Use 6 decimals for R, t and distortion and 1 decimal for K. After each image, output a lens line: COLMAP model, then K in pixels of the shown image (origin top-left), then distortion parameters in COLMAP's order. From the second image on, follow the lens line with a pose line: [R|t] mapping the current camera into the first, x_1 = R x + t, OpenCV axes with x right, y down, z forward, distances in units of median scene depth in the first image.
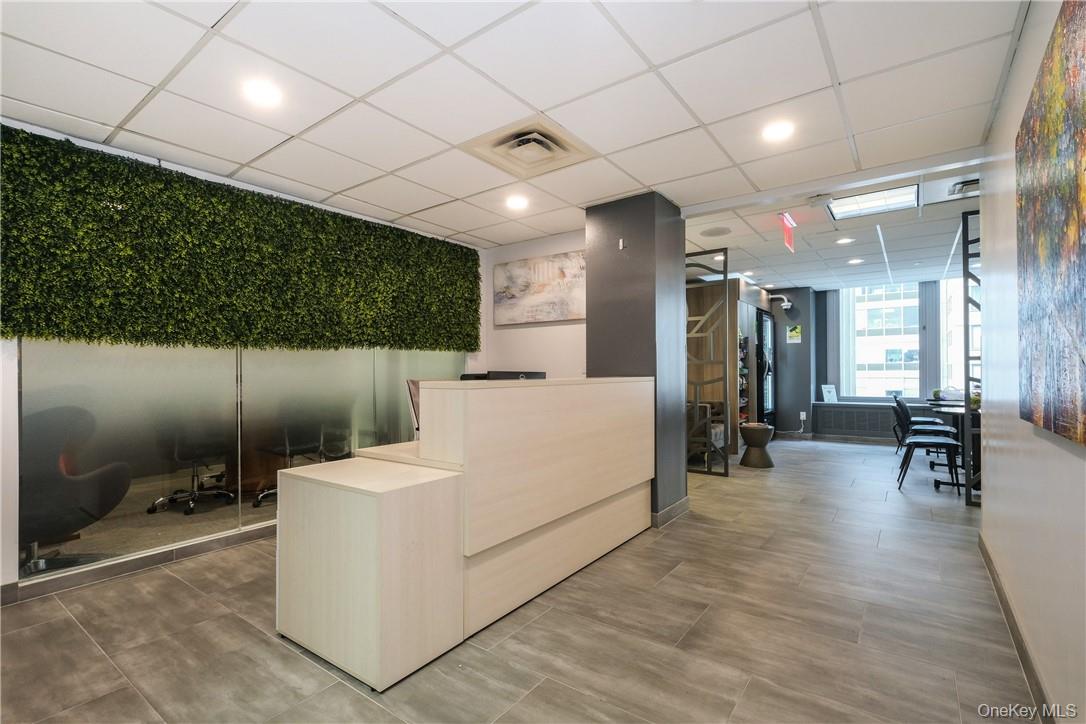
lens RADIAL K [[513.1, 0, 583.5], [0, 513.1, 362.5], [0, 0, 1]] dist [0.002297, -0.000562]
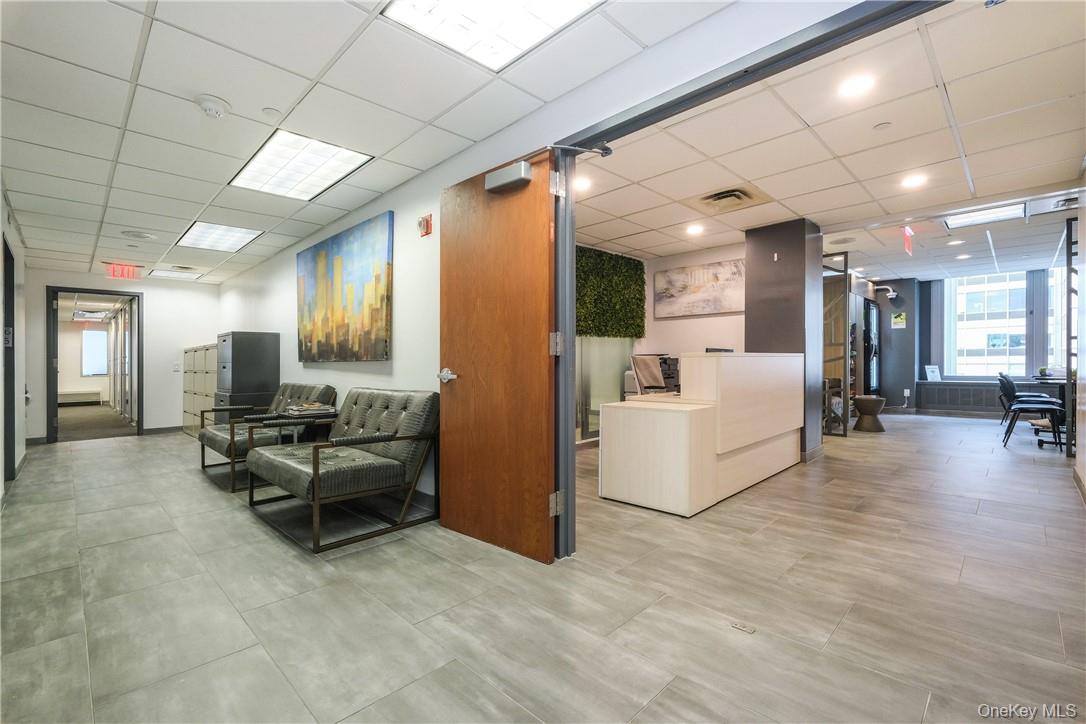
lens RADIAL K [[479.8, 0, 575.0], [0, 479.8, 362.5], [0, 0, 1]] dist [-0.002275, 0.001655]
pose [[0.984301, -0.003012, -0.176475, -0.175750], [0.007192, 0.999708, 0.023050, 0.013057], [0.176354, -0.023958, 0.984035, -0.276781]]
